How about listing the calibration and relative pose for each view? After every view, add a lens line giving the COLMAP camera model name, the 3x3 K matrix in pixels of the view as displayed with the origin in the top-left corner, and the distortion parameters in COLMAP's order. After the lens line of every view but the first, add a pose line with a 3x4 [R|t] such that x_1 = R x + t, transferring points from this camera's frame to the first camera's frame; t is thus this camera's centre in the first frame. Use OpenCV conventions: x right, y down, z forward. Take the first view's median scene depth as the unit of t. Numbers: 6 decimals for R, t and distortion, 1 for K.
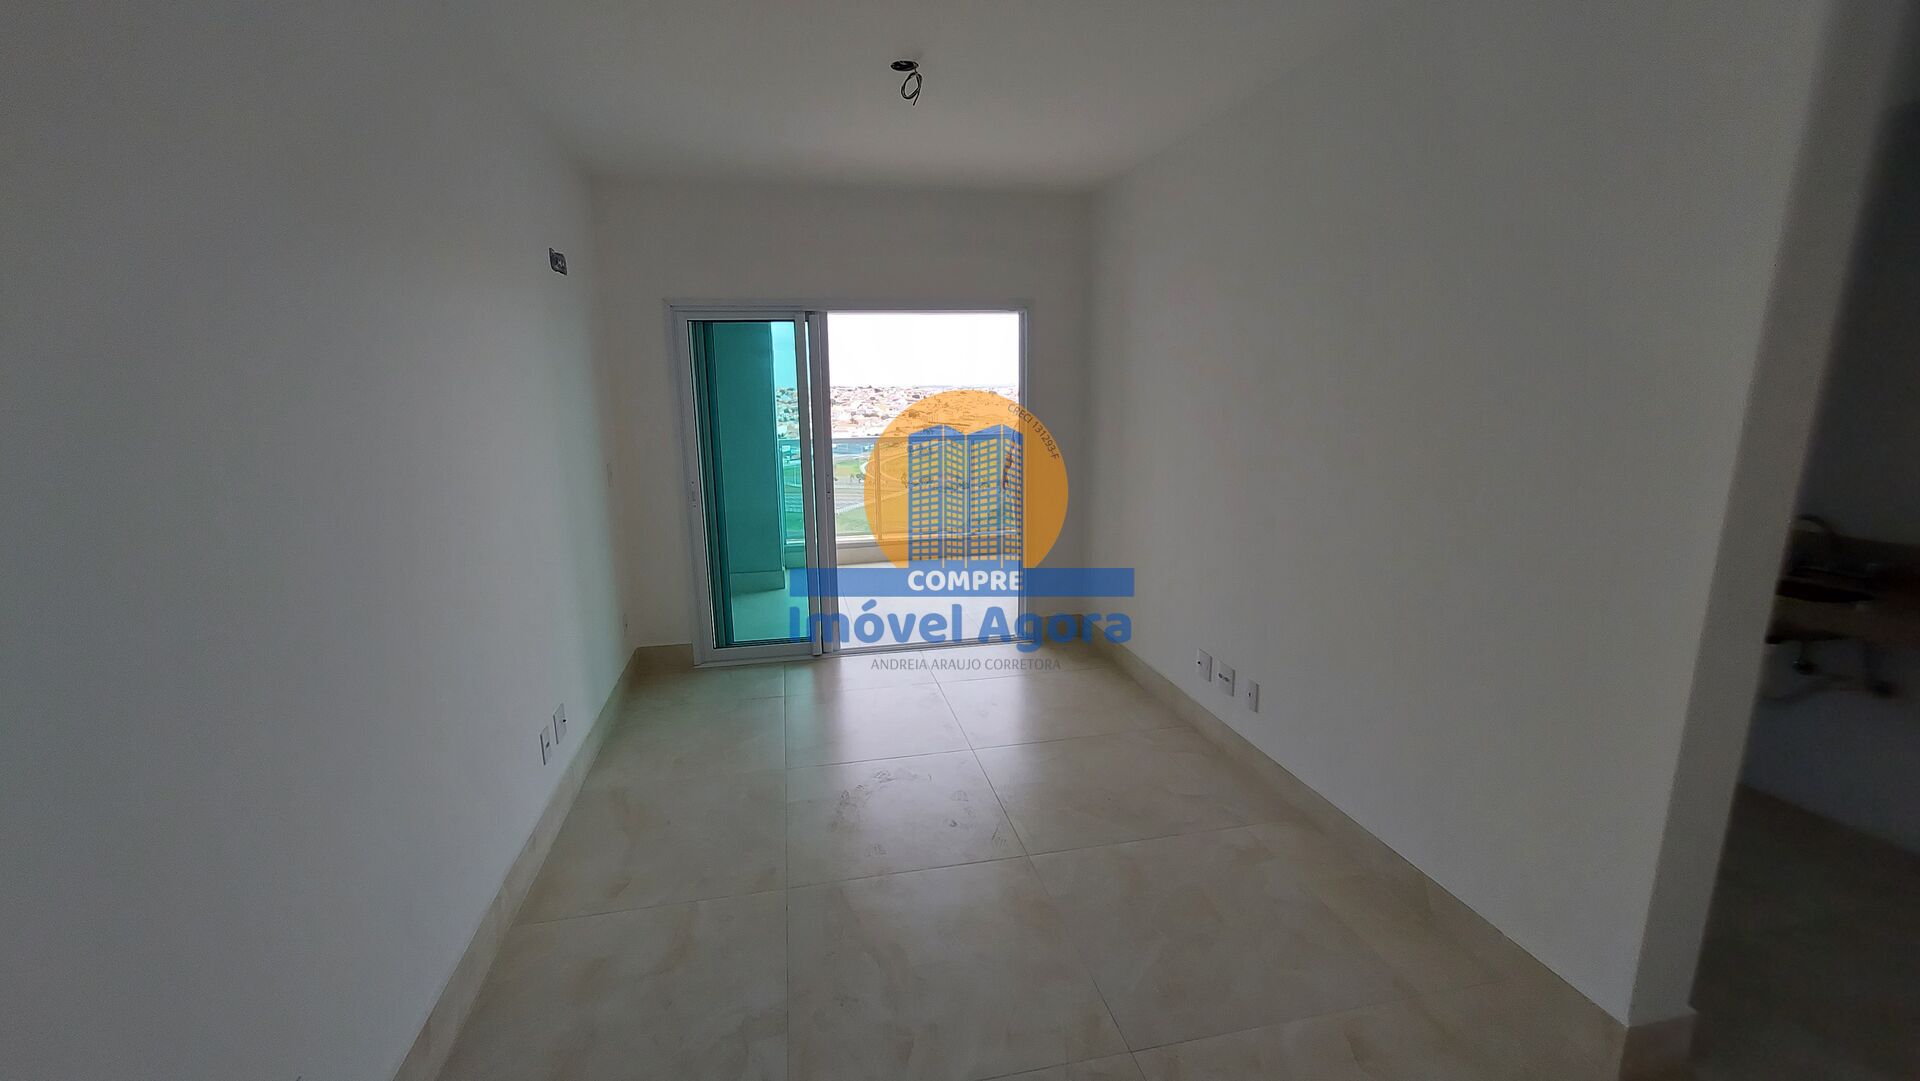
lens RADIAL K [[767.3, 0, 944.8], [0, 767.3, 542.2], [0, 0, 1]] dist [0.002392, 0.000410]
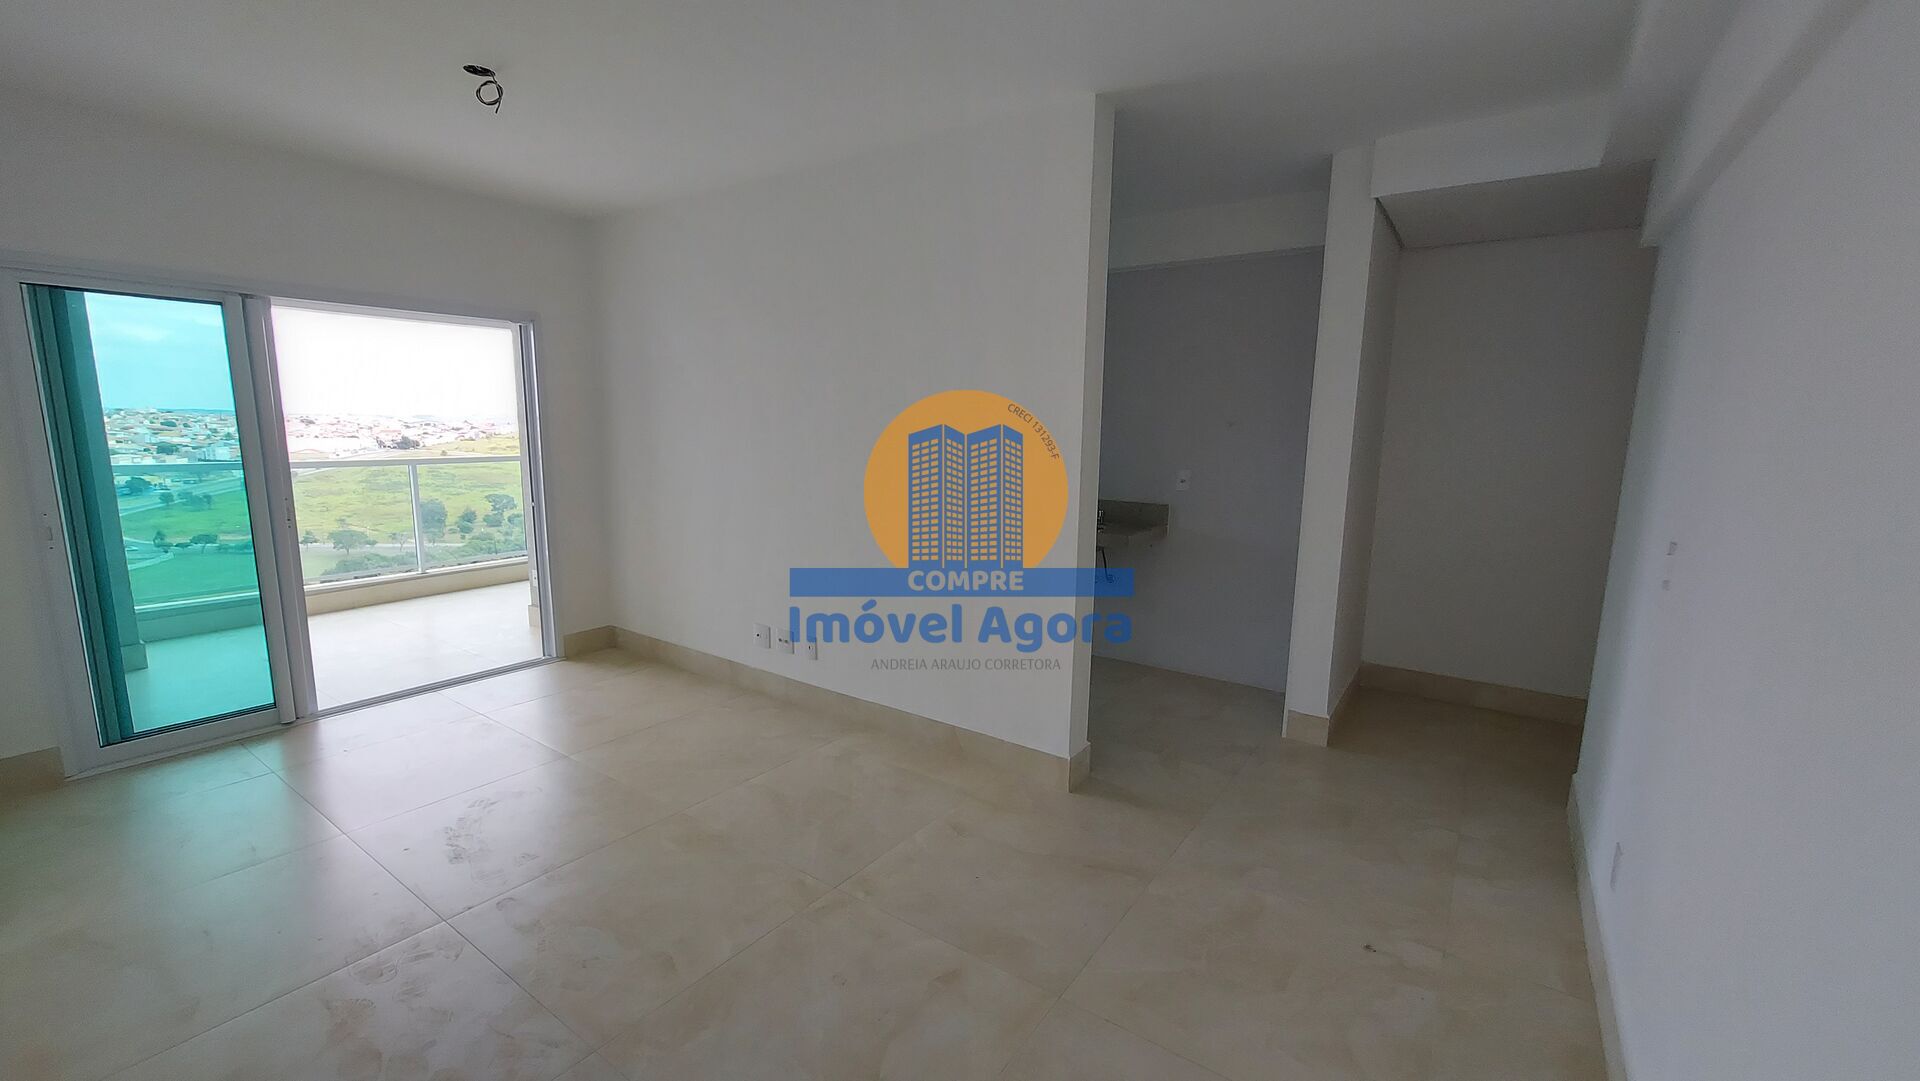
lens RADIAL K [[767.3, 0, 944.8], [0, 767.3, 542.2], [0, 0, 1]] dist [0.002392, 0.000410]
pose [[0.733329, -0.079685, 0.675188, -0.191778], [0.110201, 0.993906, -0.002391, 0.037837], [-0.670883, 0.076159, 0.737642, -0.063533]]
